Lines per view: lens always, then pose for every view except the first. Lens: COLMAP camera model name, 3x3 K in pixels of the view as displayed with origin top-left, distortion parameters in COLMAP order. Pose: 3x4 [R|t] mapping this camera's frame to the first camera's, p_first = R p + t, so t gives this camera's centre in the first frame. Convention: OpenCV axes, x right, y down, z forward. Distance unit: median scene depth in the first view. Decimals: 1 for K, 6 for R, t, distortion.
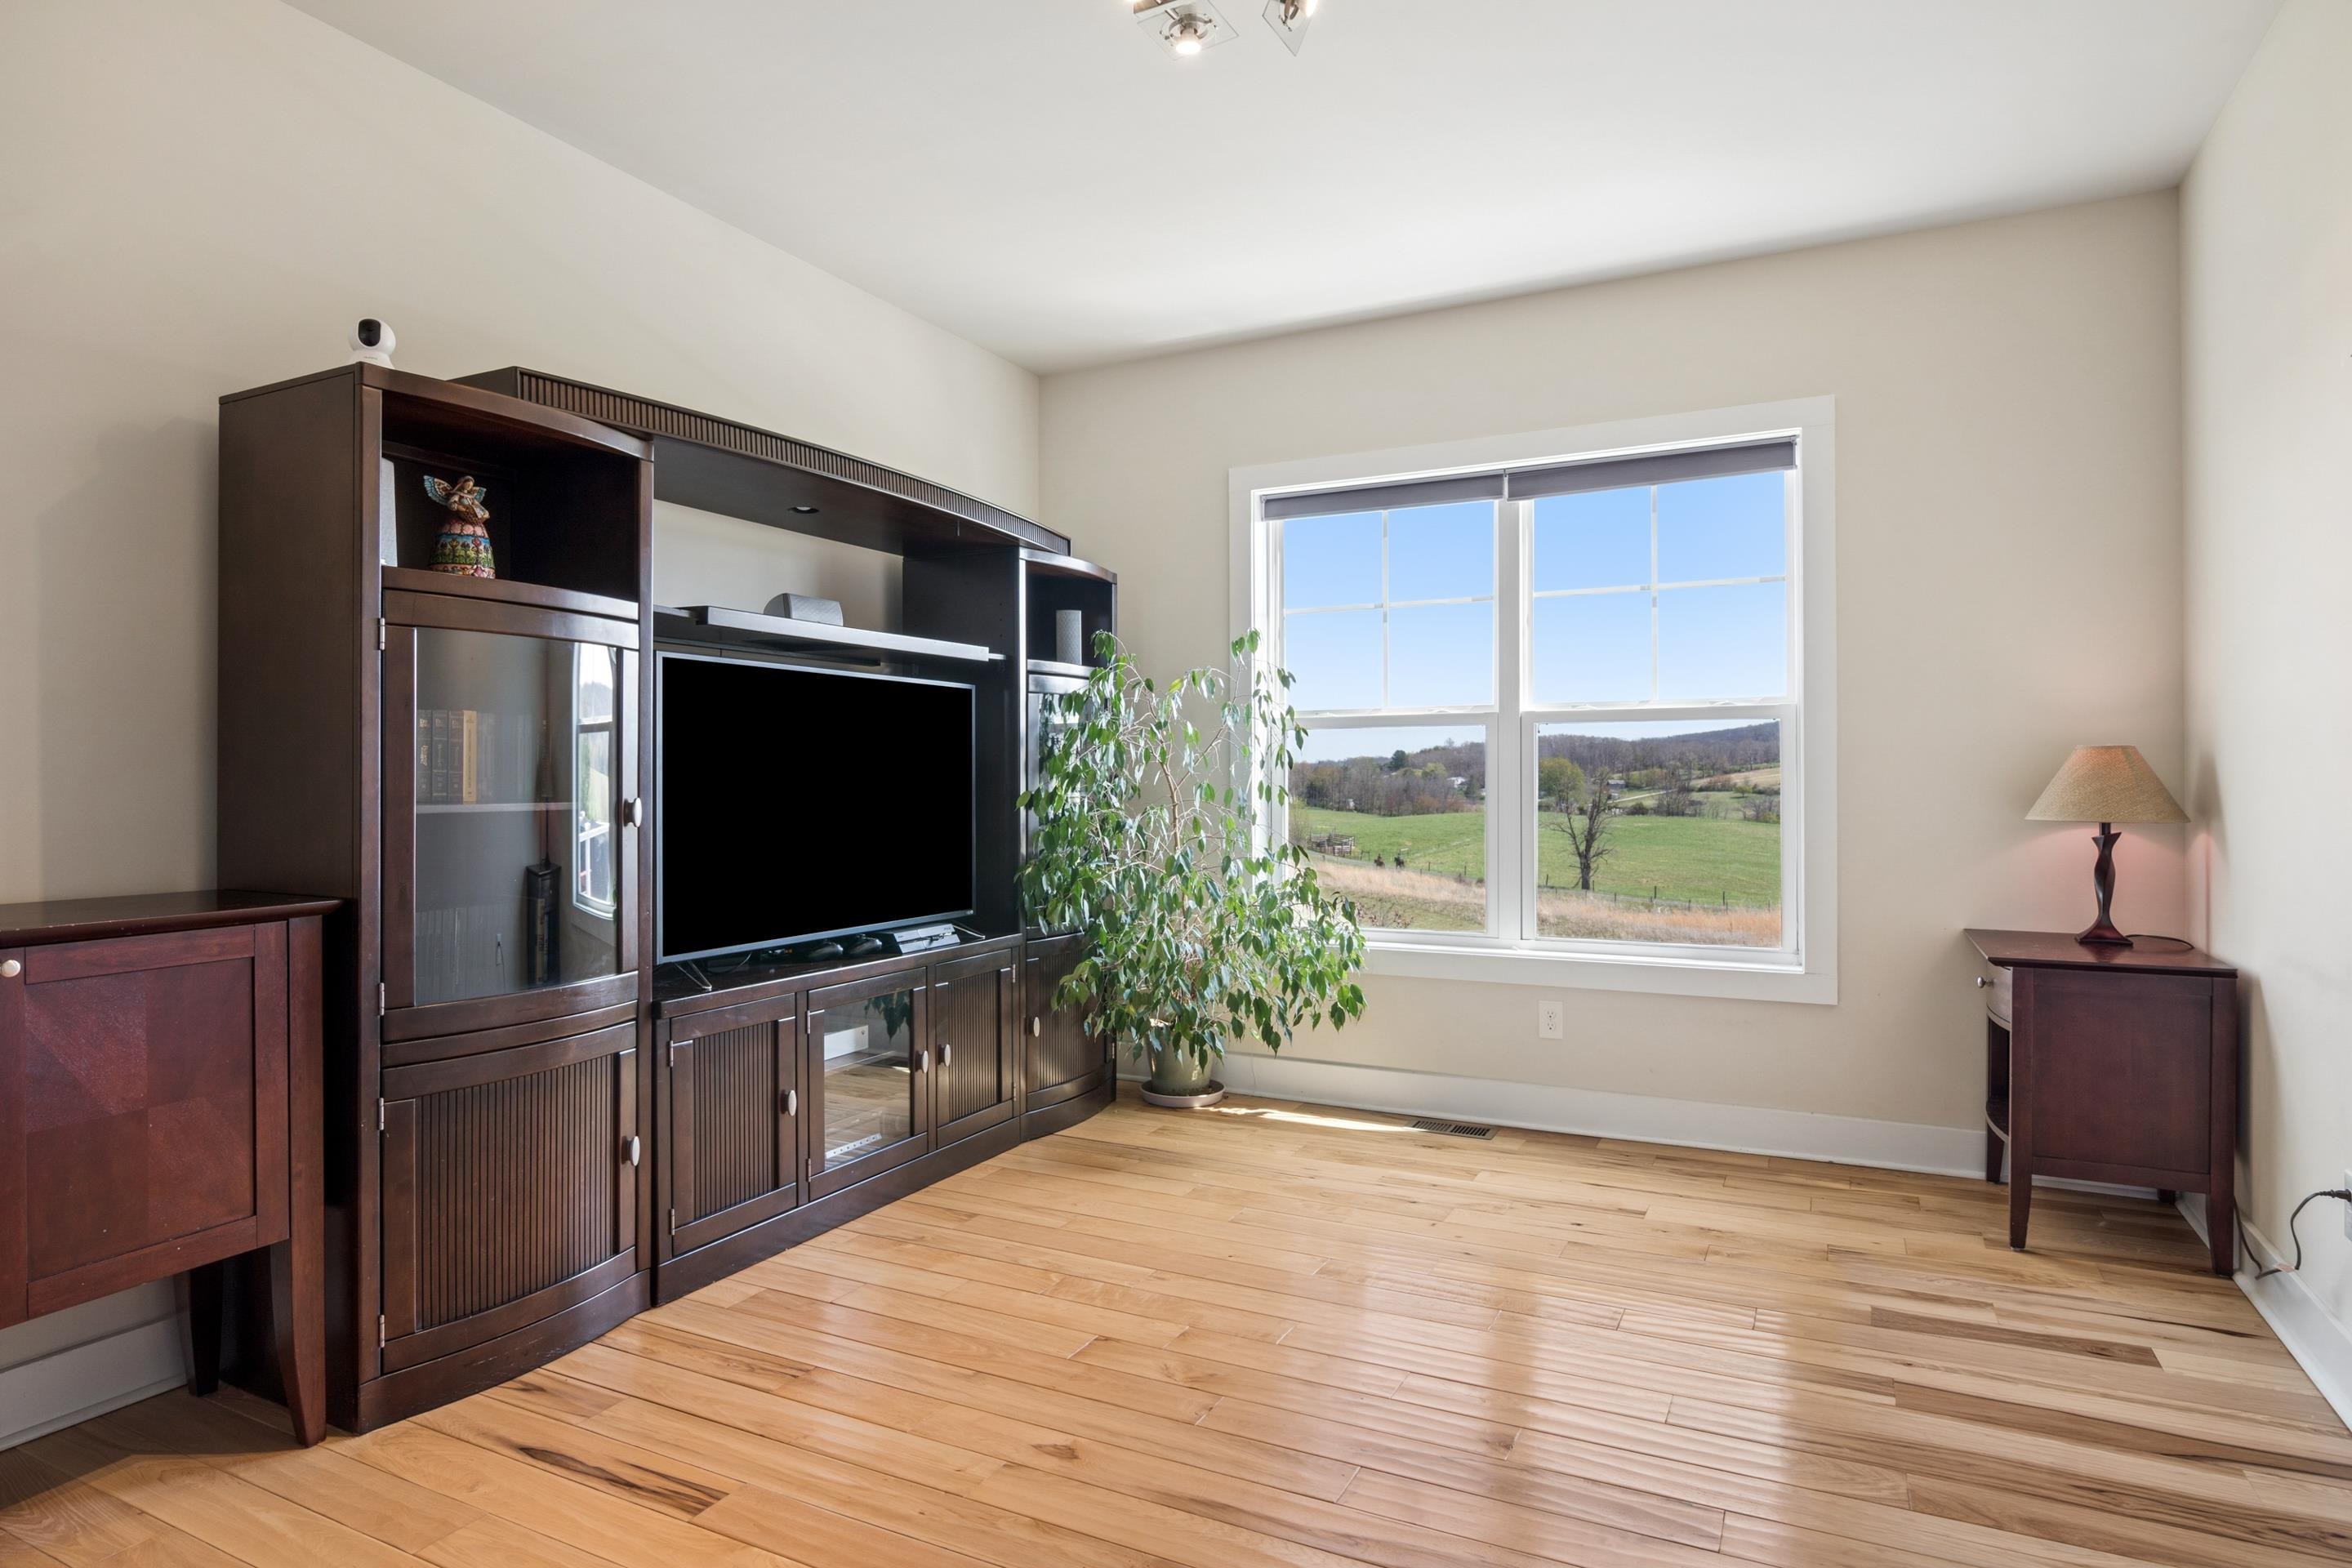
lens RADIAL K [[1316.2, 0, 1124.2], [0, 1316.2, 775.2], [0, 0, 1]] dist [-0.007600, -0.003146]
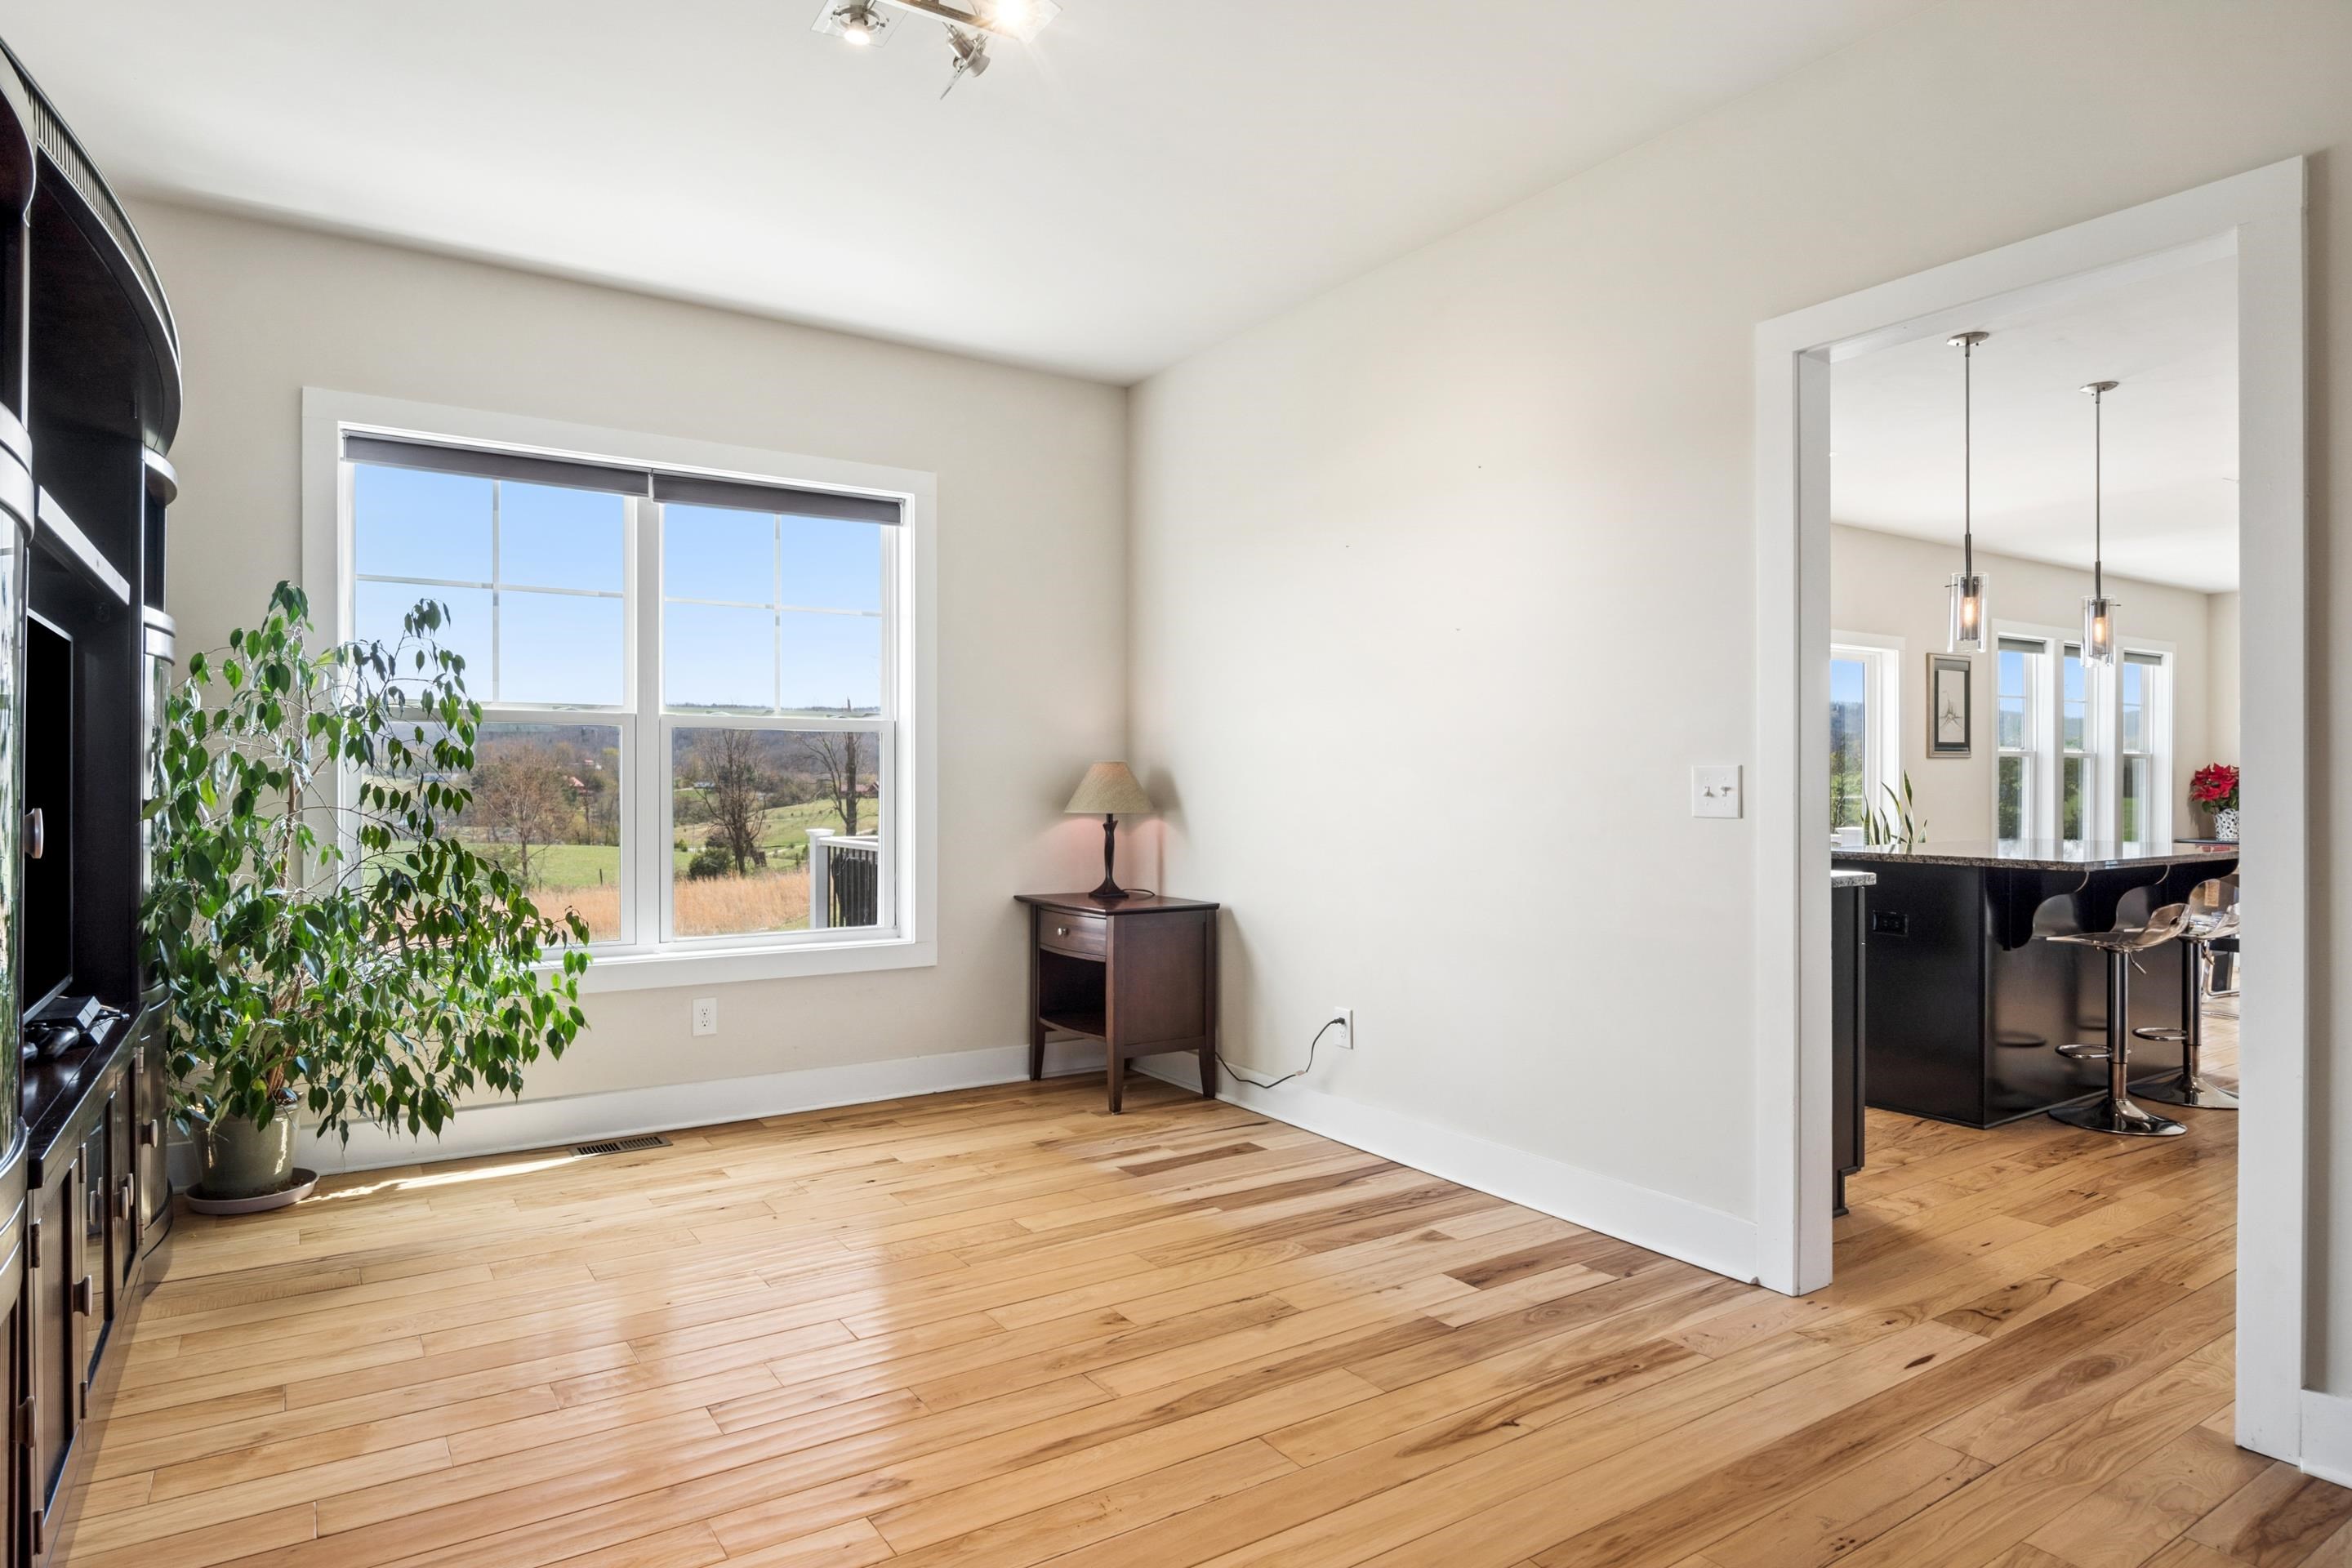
lens RADIAL K [[1316.2, 0, 1180.9], [0, 1316.2, 779.7], [0, 0, 1]] dist [-0.007600, -0.003146]
pose [[0.482824, 0.006208, 0.875695, -0.464405], [-0.007003, 0.999970, -0.003227, 0.001982], [-0.875689, -0.004574, 0.482854, 0.210840]]
